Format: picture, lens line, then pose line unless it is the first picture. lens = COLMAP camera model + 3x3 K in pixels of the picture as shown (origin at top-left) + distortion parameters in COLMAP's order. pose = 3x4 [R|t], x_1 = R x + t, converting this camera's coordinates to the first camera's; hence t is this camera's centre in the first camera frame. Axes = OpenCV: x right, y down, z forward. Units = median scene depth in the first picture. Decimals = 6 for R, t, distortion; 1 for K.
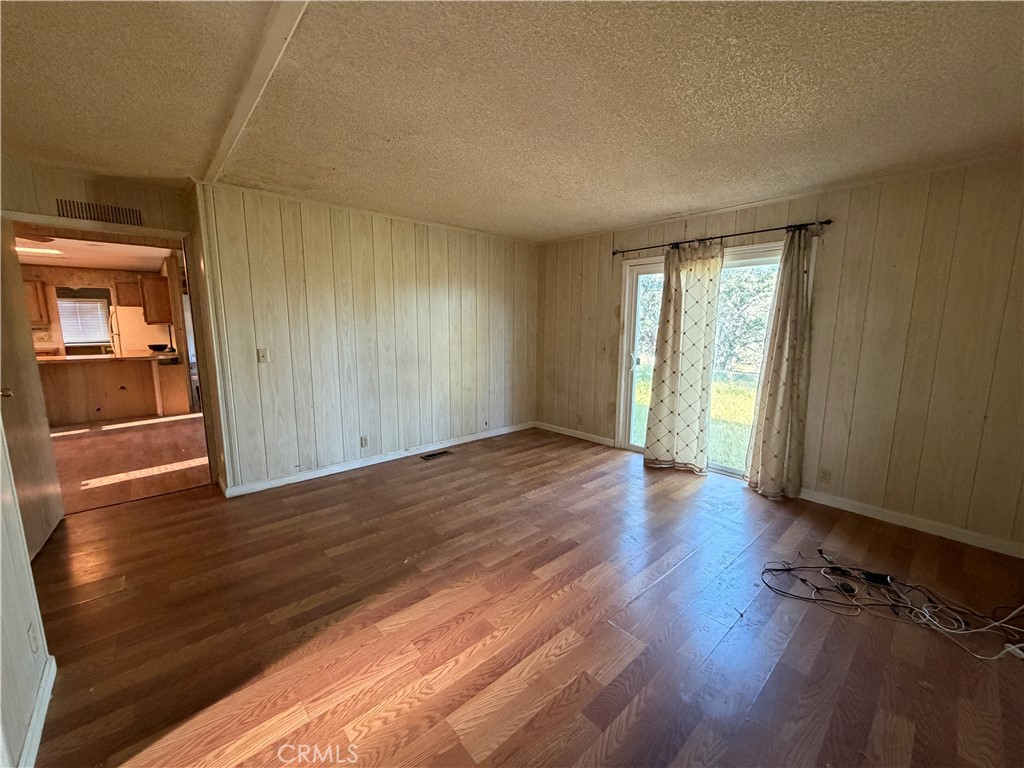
lens RADIAL K [[407.8, 0, 510.5], [0, 407.8, 383.5], [0, 0, 1]] dist [-0.000685, -0.000054]
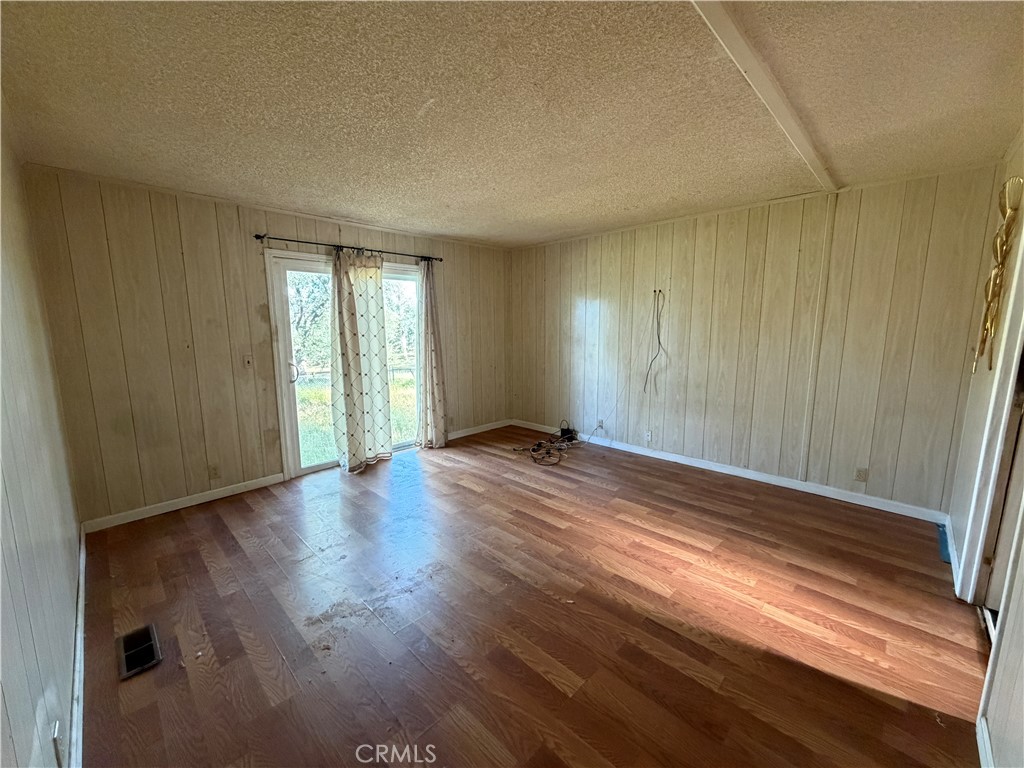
lens RADIAL K [[407.8, 0, 510.3], [0, 407.8, 383.3], [0, 0, 1]] dist [-0.000685, -0.000054]
pose [[-0.063161, -0.151549, 0.986430, -1.016806], [0.152278, 0.975366, 0.159600, -0.175637], [-0.986317, 0.160292, -0.038527, 1.063089]]
